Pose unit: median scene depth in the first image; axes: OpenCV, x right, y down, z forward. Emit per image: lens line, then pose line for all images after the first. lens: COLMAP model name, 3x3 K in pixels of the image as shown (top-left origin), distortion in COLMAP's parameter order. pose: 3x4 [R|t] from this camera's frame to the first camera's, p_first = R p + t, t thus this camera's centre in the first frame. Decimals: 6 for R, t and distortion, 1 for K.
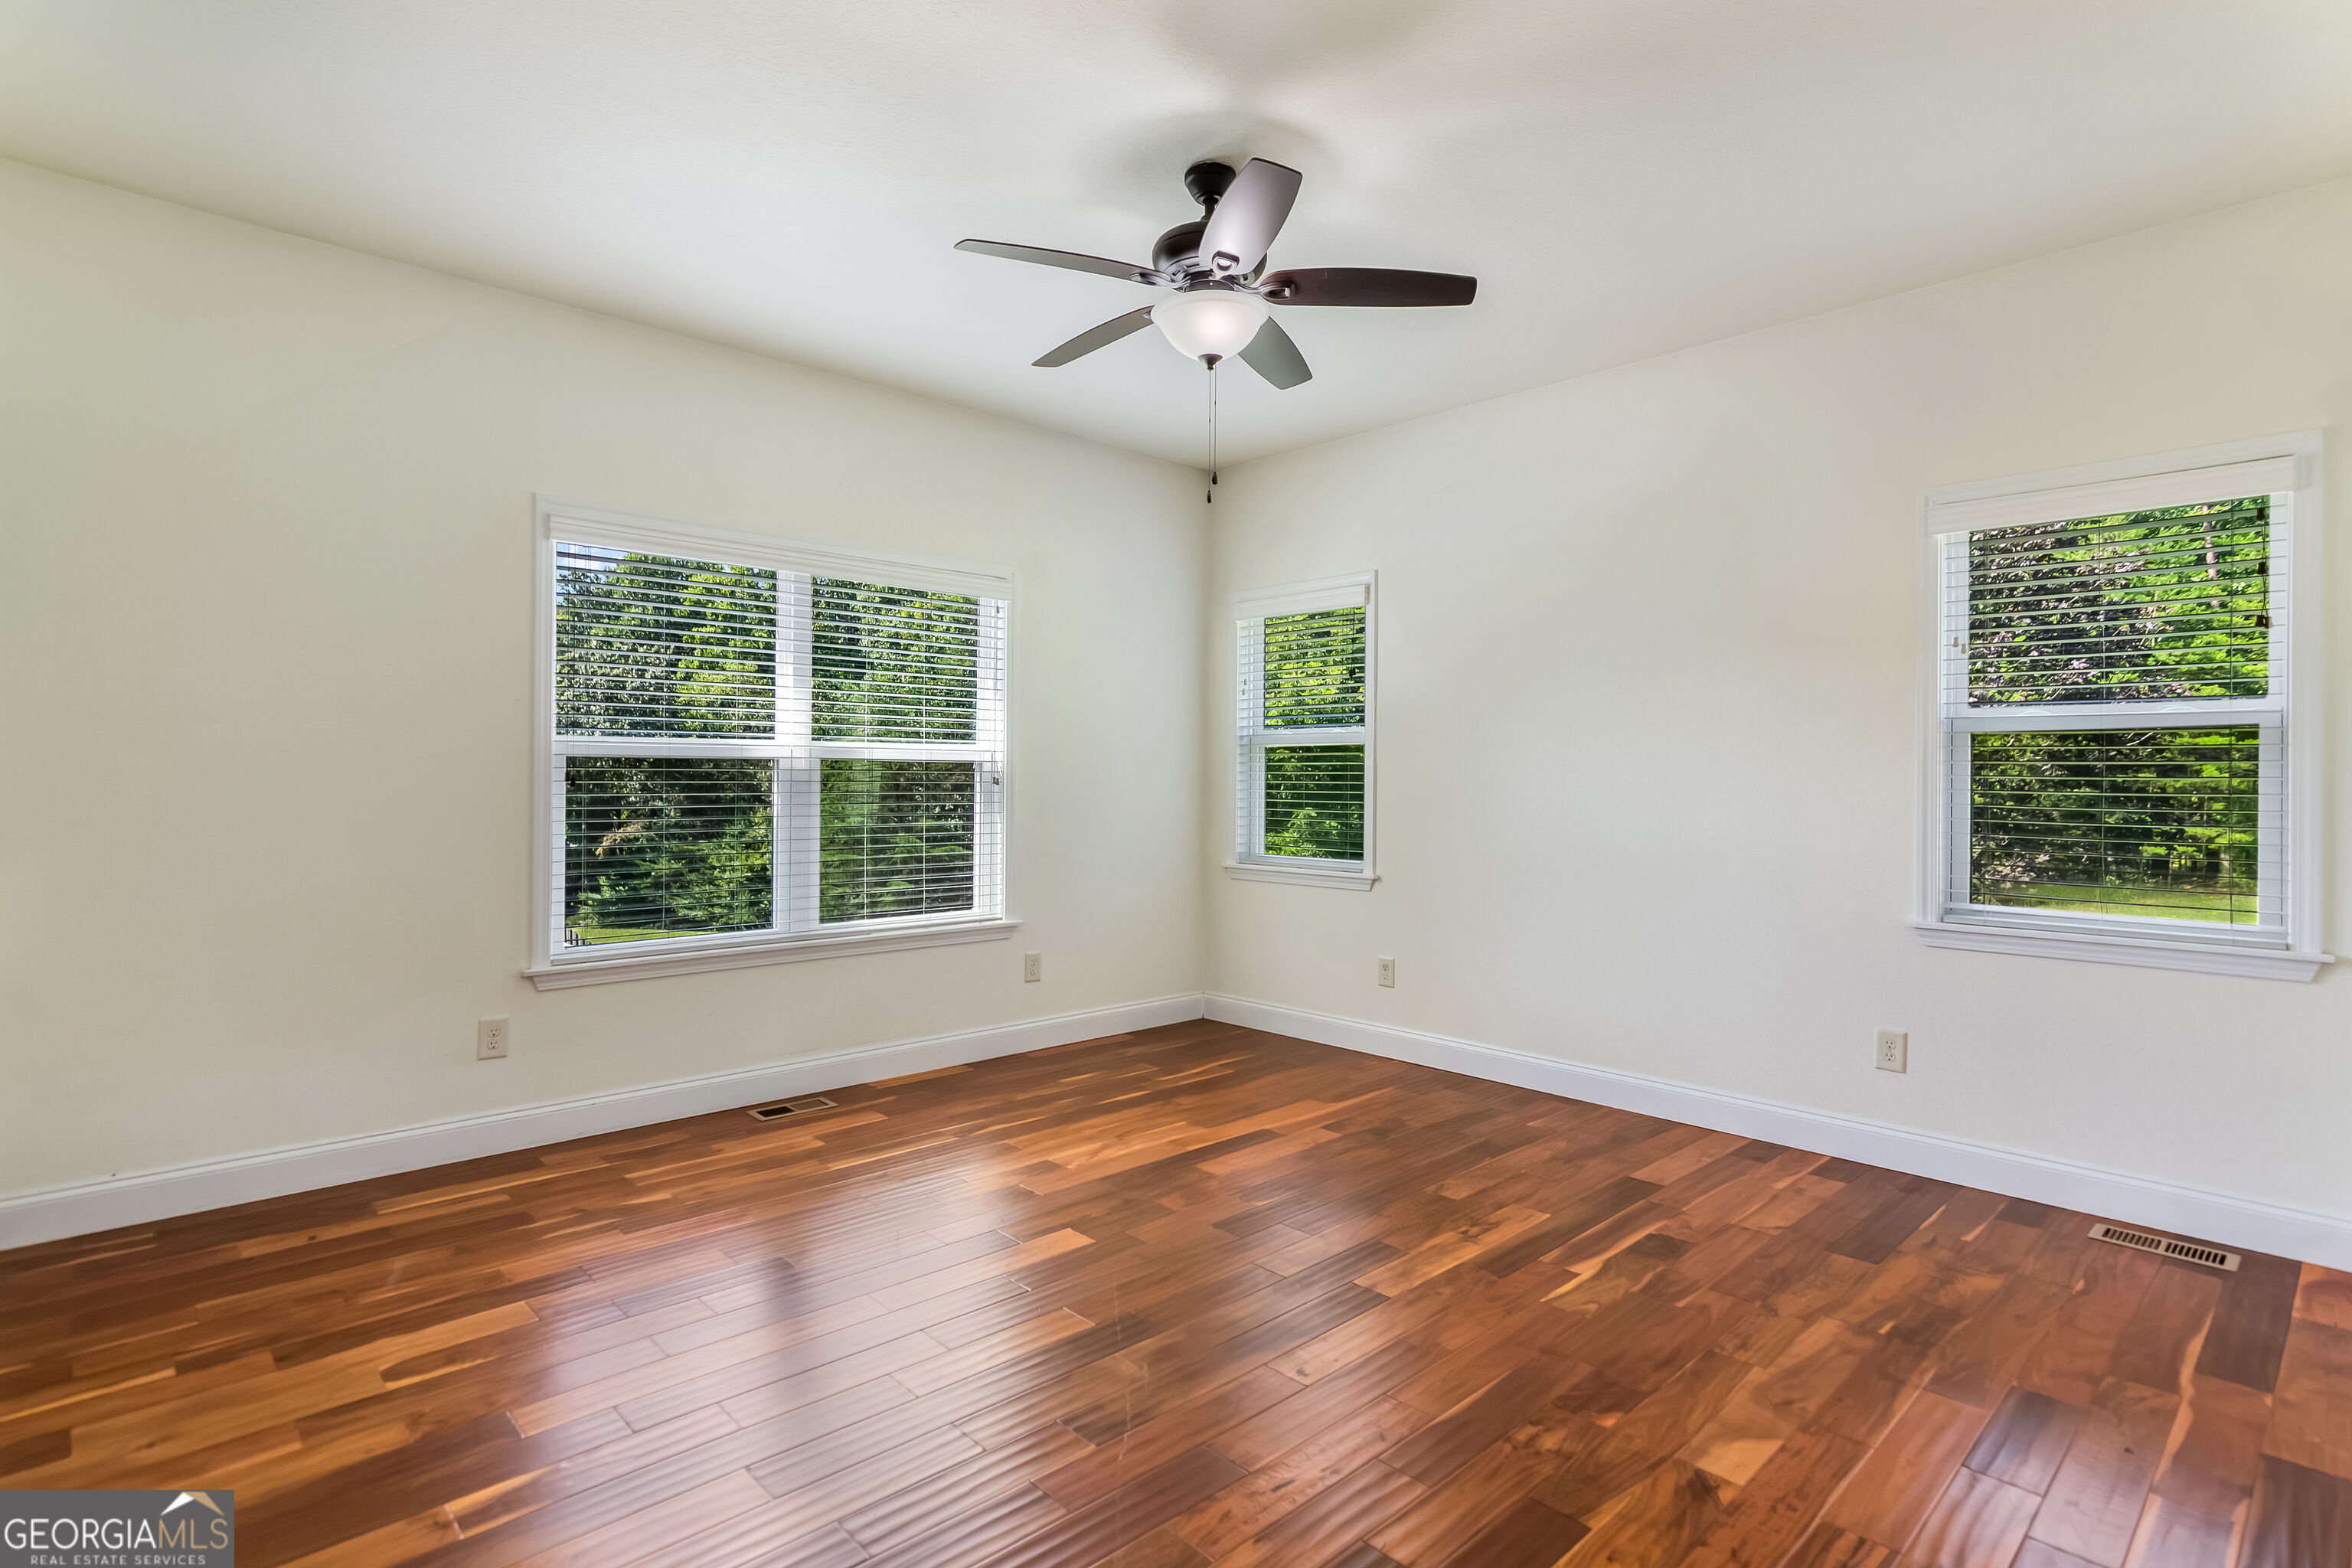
lens RADIAL K [[1176.6, 0, 1163.0], [0, 1176.6, 773.7], [0, 0, 1]] dist [0.000623, -0.000298]
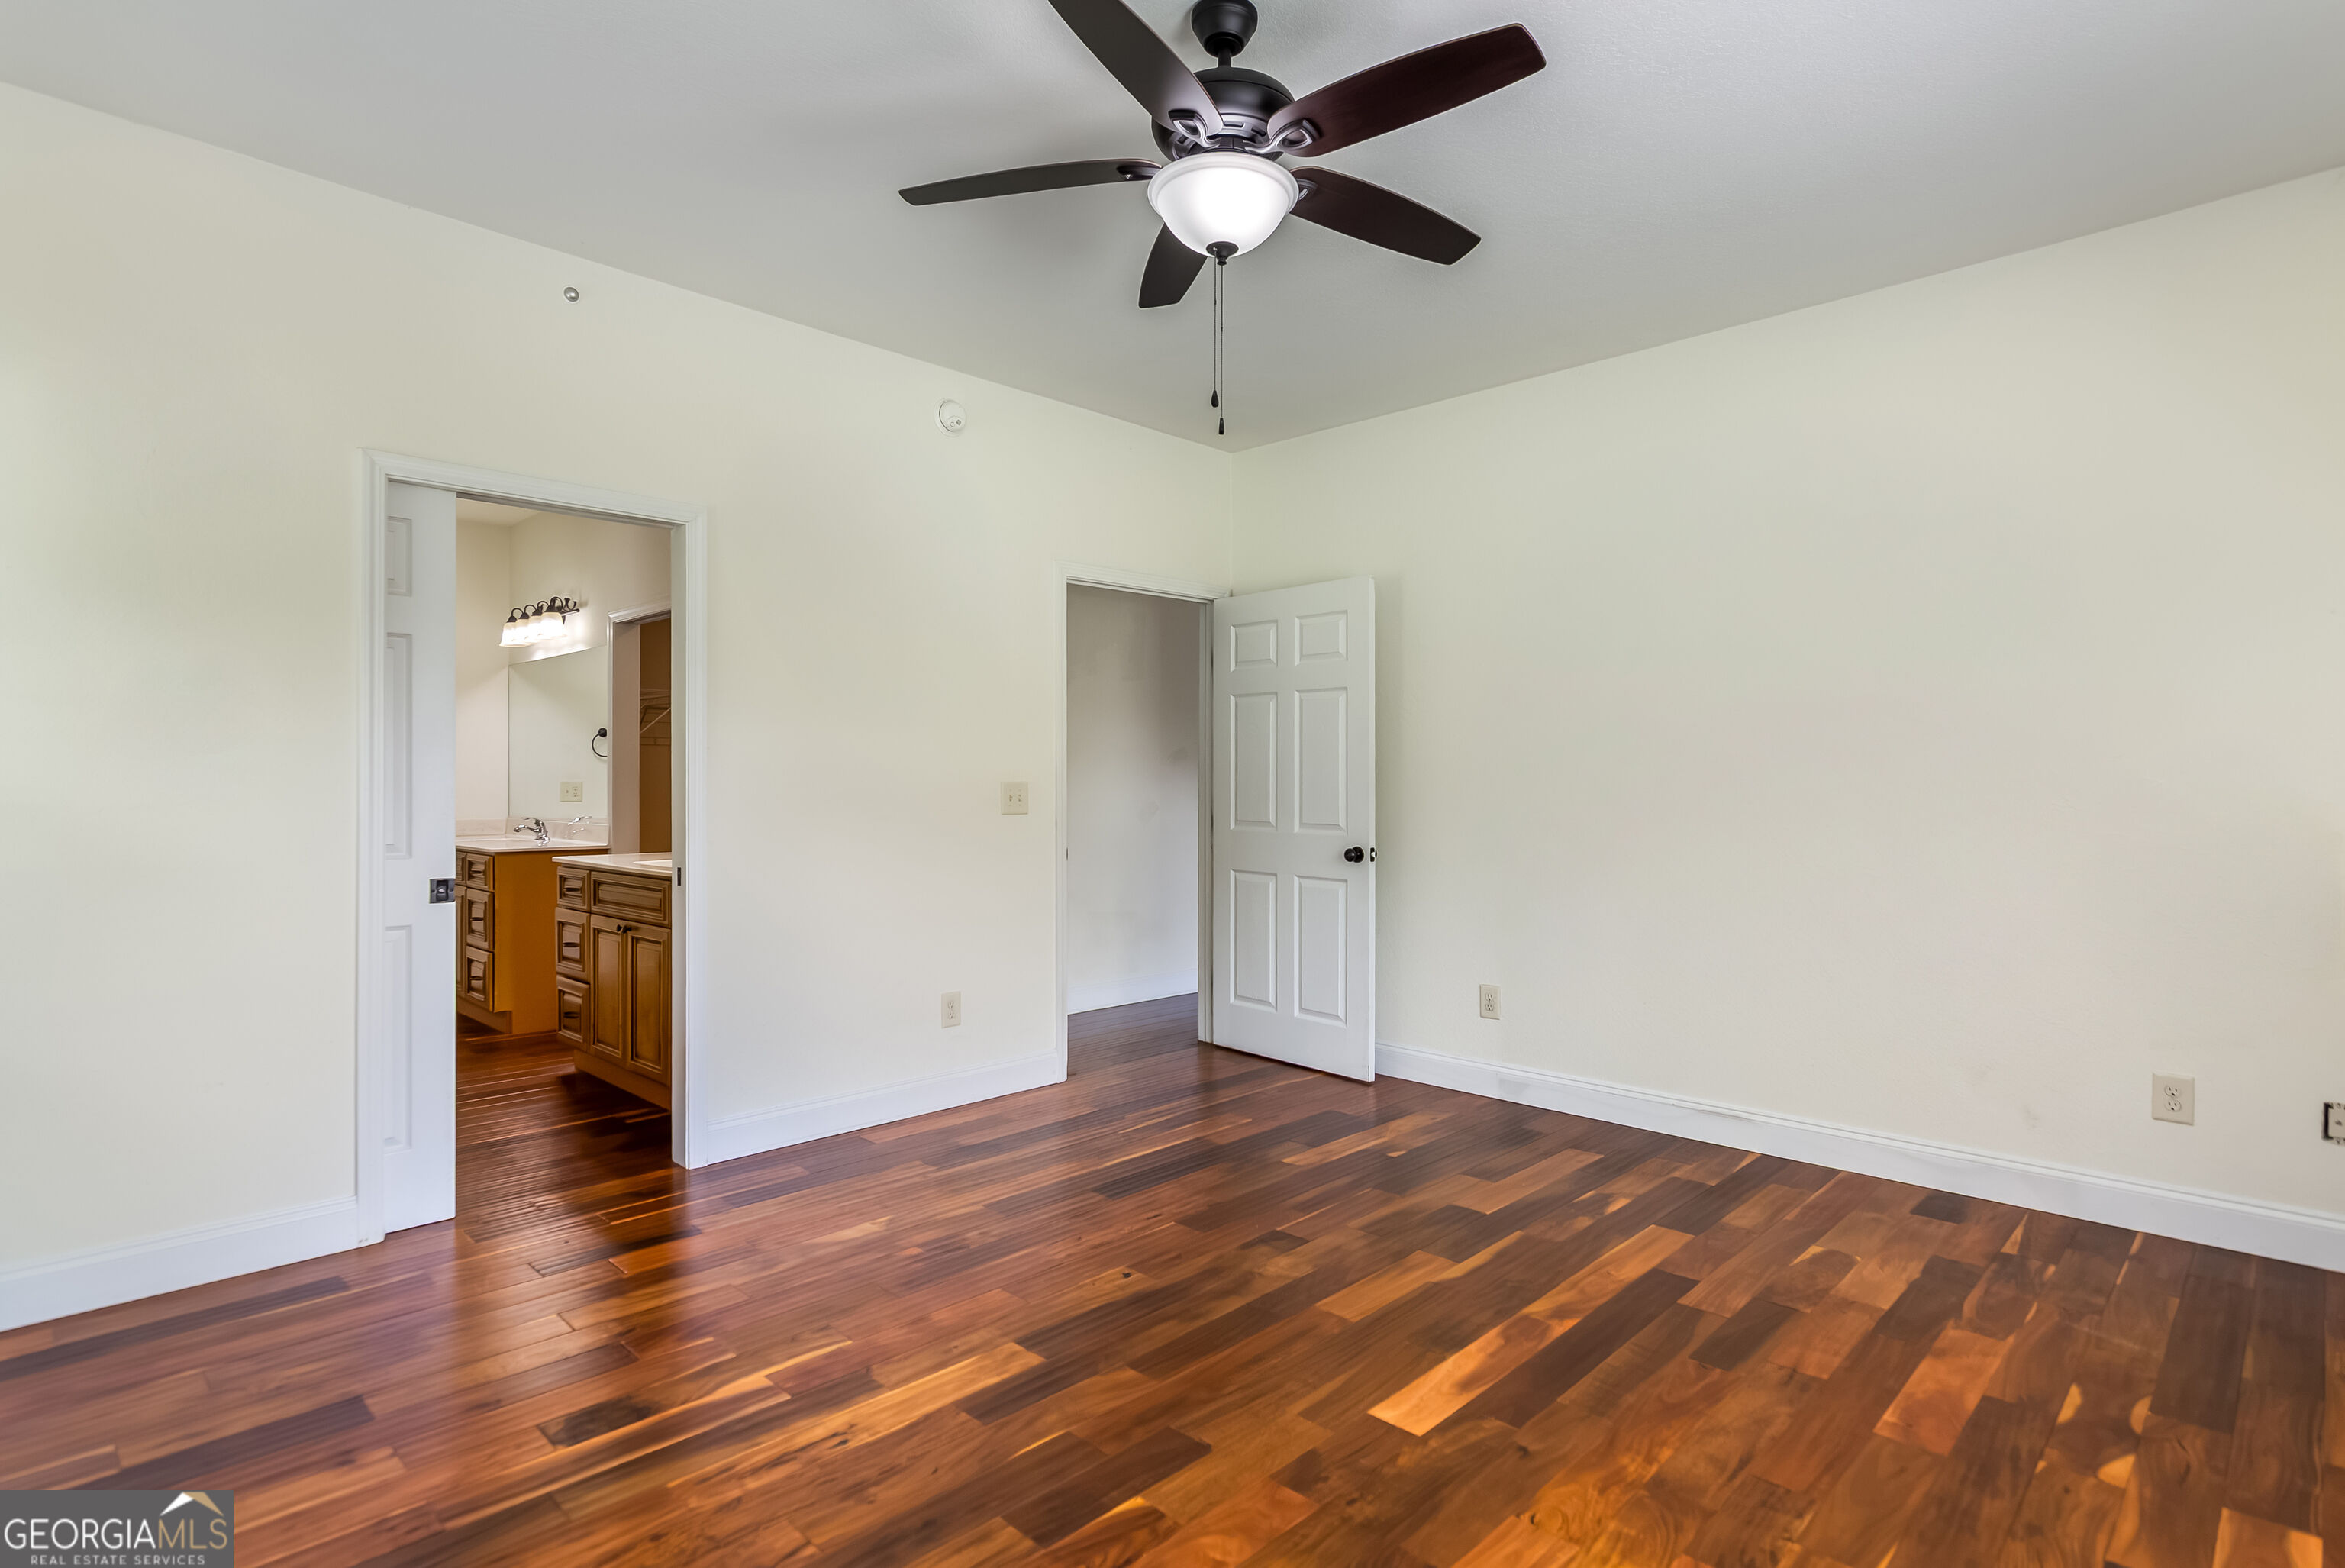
lens RADIAL K [[1173.1, 0, 1165.2], [0, 1173.1, 782.1], [0, 0, 1]] dist [0.000623, -0.000298]
pose [[-0.998986, -0.011040, -0.043645, 0.078966], [-0.011094, 0.999938, 0.000981, 0.001914], [0.043631, 0.001464, -0.999047, 1.272246]]
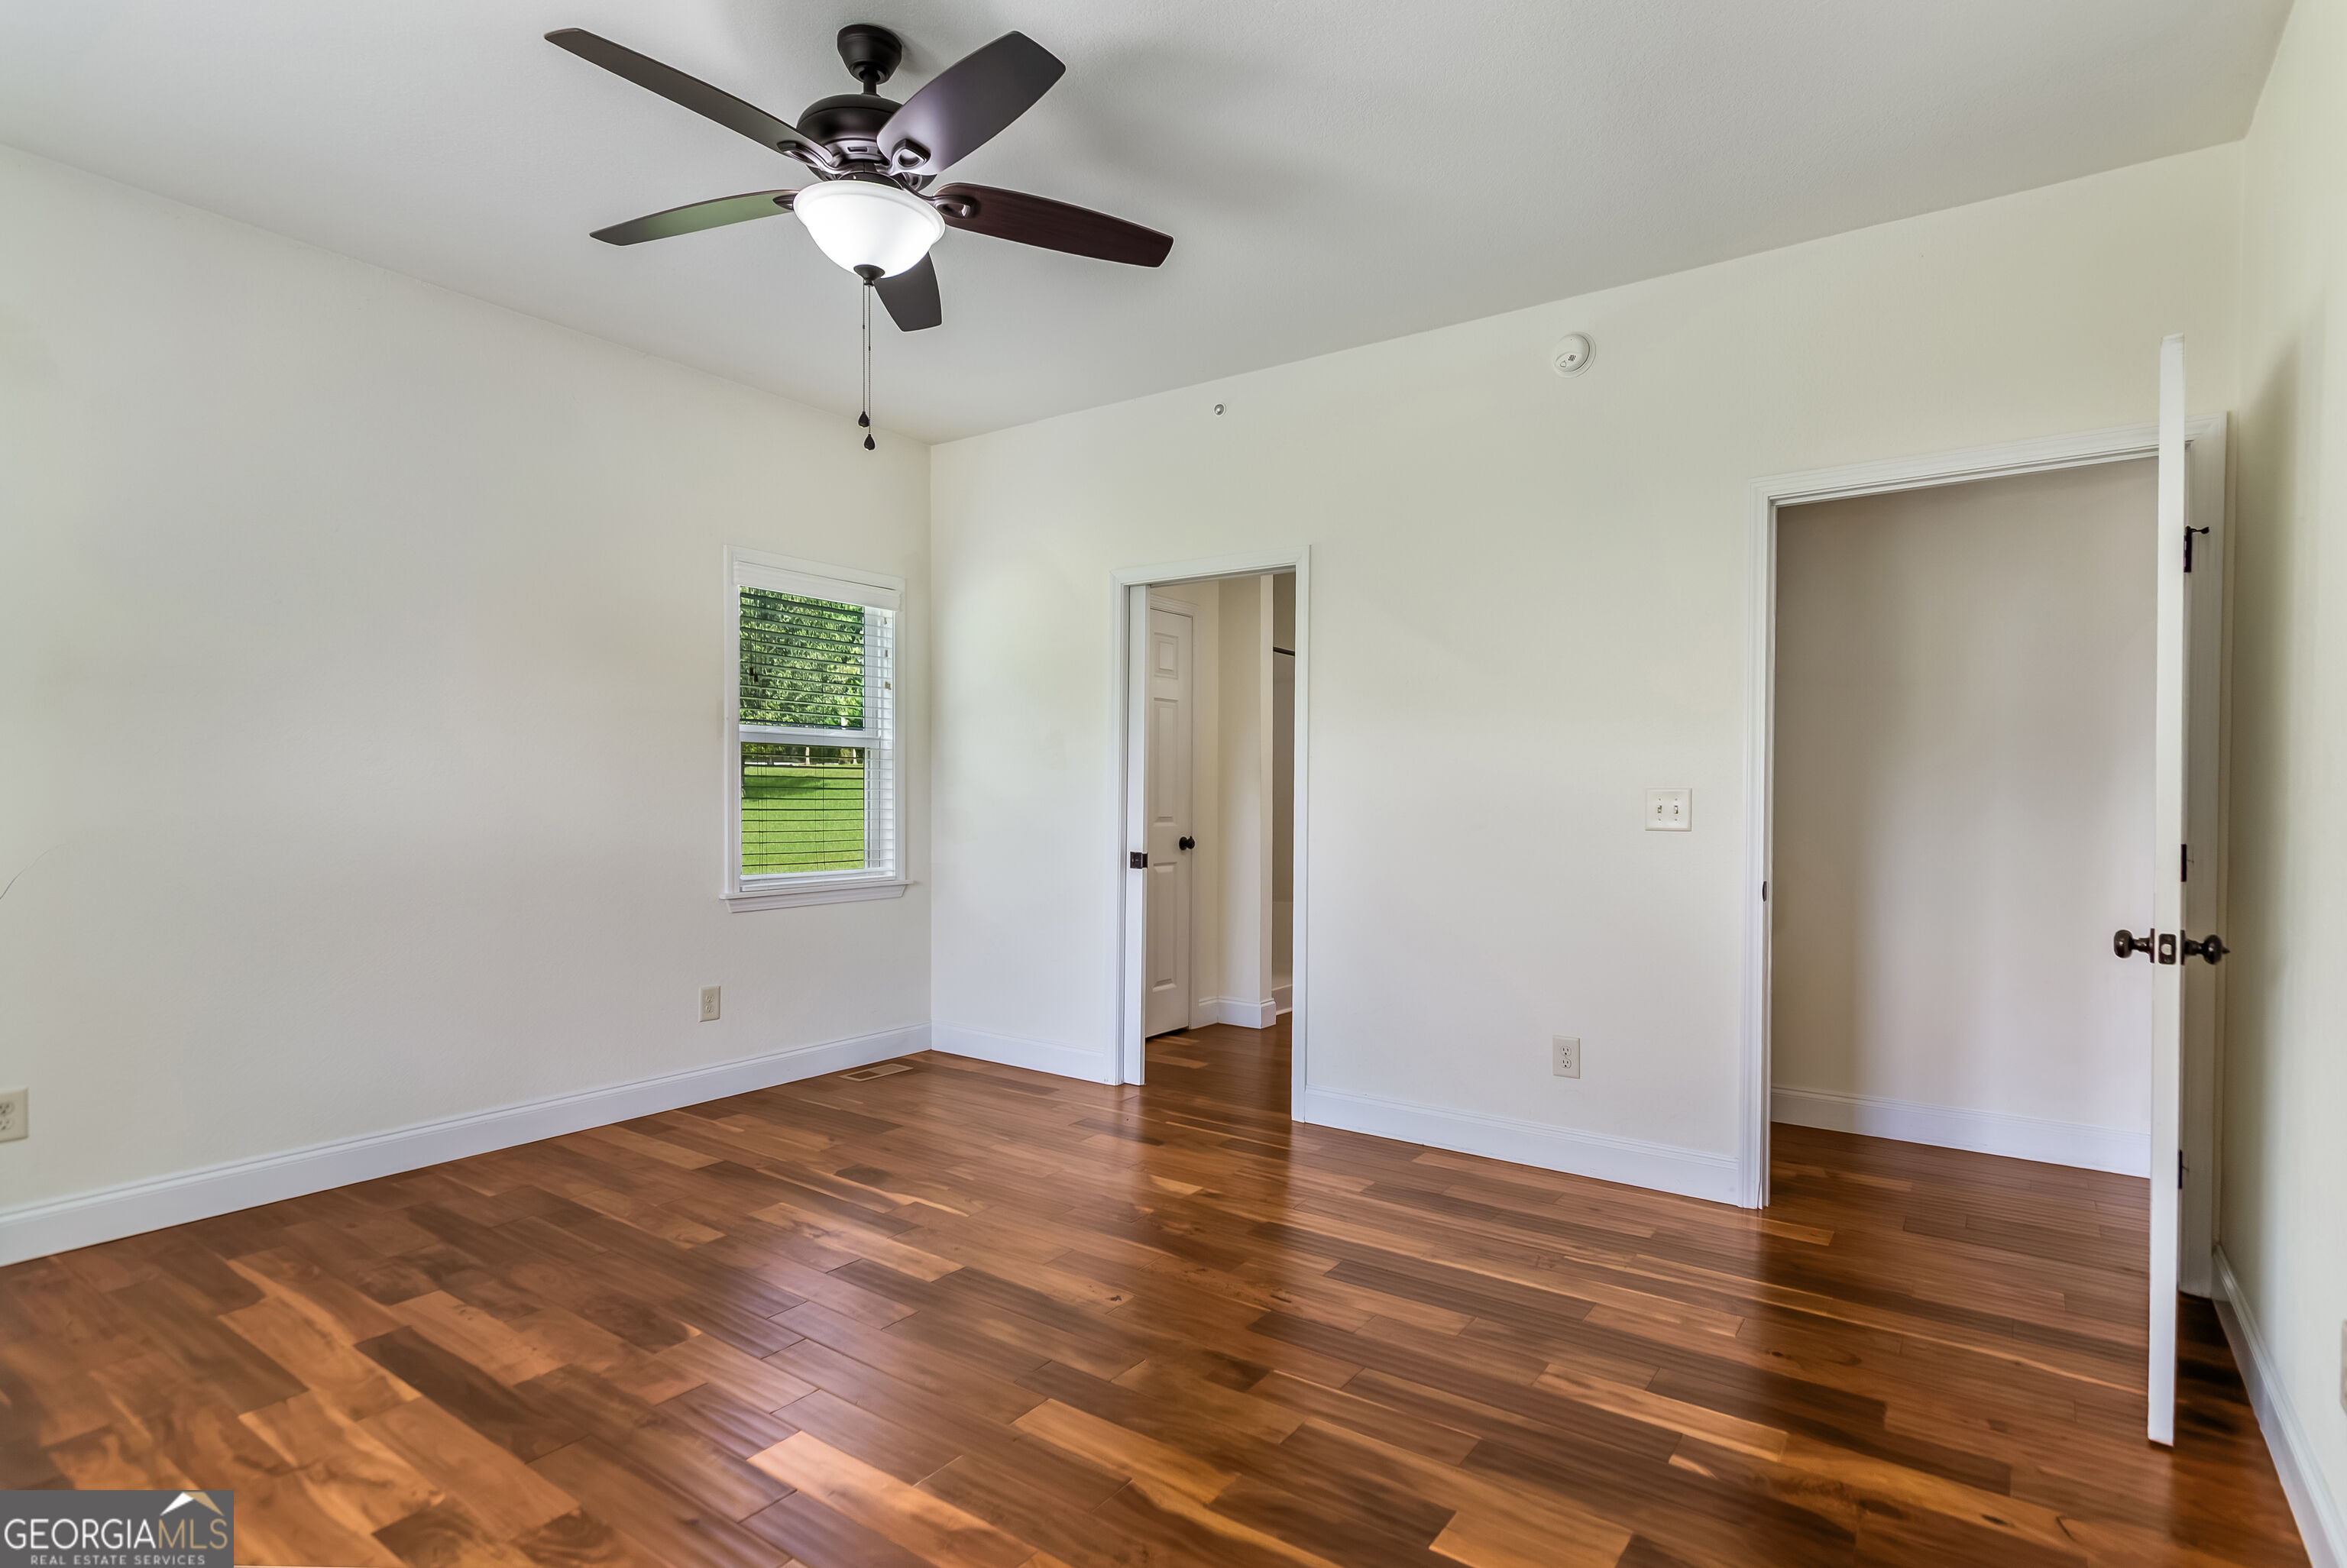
lens RADIAL K [[1173.9, 0, 1177.3], [0, 1173.9, 794.6], [0, 0, 1]] dist [0.000623, -0.000298]
pose [[-0.198935, -0.011398, 0.979946, -0.578804], [-0.005539, 0.999929, 0.010506, 0.005139], [-0.979997, -0.003337, -0.198984, 0.677514]]
